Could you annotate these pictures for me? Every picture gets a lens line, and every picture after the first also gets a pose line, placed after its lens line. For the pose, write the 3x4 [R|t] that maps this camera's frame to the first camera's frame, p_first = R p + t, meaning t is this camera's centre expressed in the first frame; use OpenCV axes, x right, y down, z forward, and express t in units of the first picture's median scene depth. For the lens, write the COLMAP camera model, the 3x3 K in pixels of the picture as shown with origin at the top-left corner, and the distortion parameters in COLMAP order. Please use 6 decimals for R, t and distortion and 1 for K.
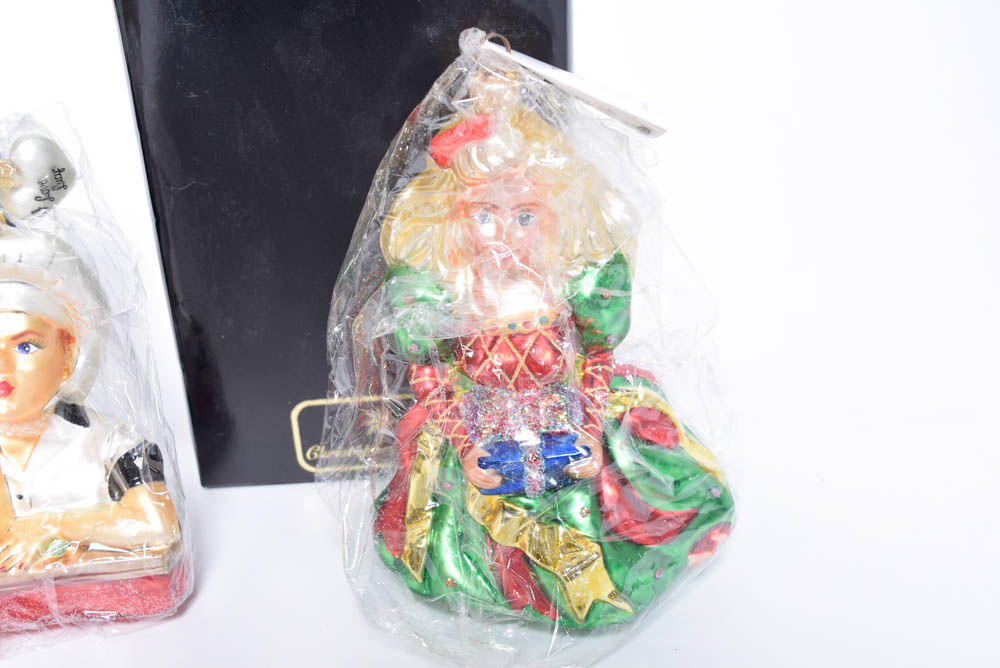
lens RADIAL K [[1212.3, 0, 498.3], [0, 1212.3, 332.8], [0, 0, 1]] dist [-0.025680, 0.000000]
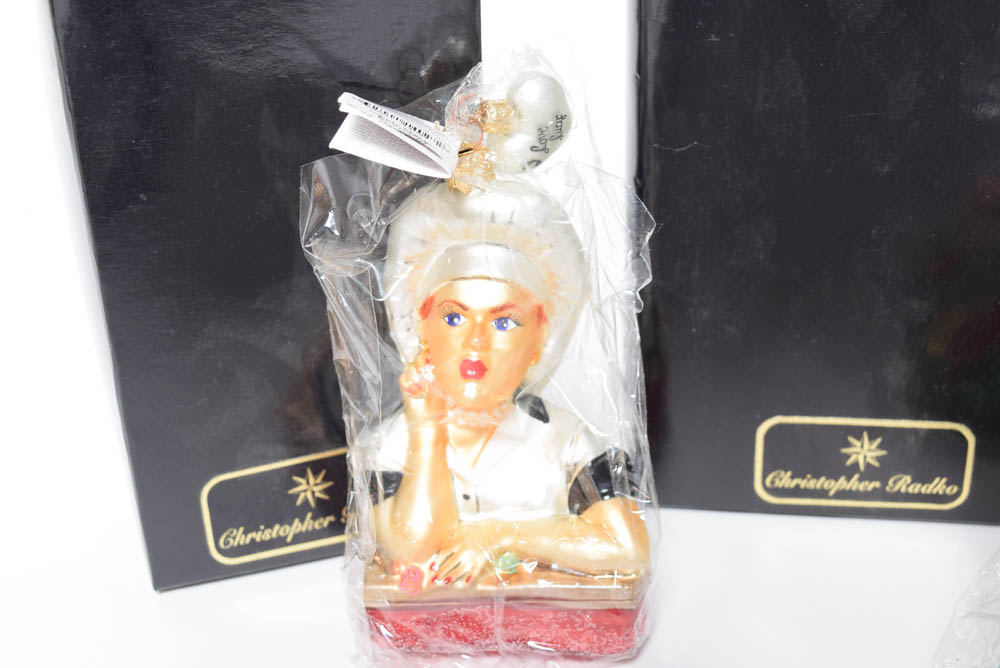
lens RADIAL K [[1346.5, 0, 500.6], [0, 1346.5, 333.2], [0, 0, 1]] dist [-0.032700, 0.000000]
pose [[0.979170, 0.091442, -0.181284, -0.214155], [-0.091872, 0.995752, 0.006039, 0.013098], [0.181066, 0.010742, 0.983412, 0.070138]]
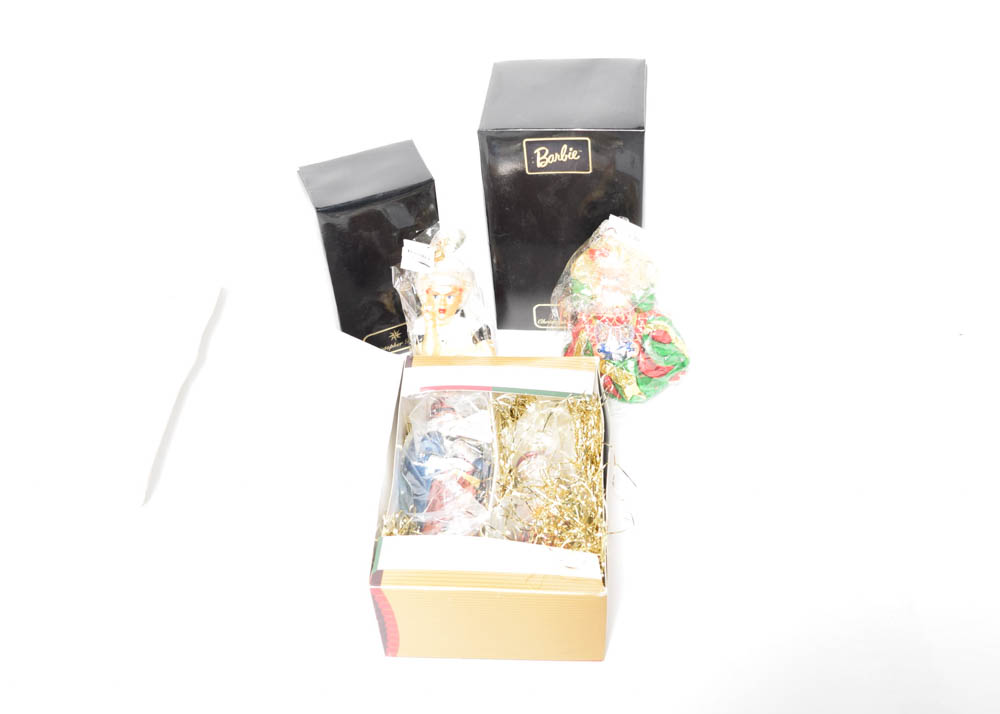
lens RADIAL K [[1114.5, 0, 498.4], [0, 1114.5, 357.1], [0, 0, 1]] dist [0.017384, 0.000000]
pose [[0.986386, 0.089096, -0.138221, 0.117217], [-0.043405, 0.951763, 0.303749, -0.665102], [0.158617, -0.293614, 0.942672, -1.570839]]
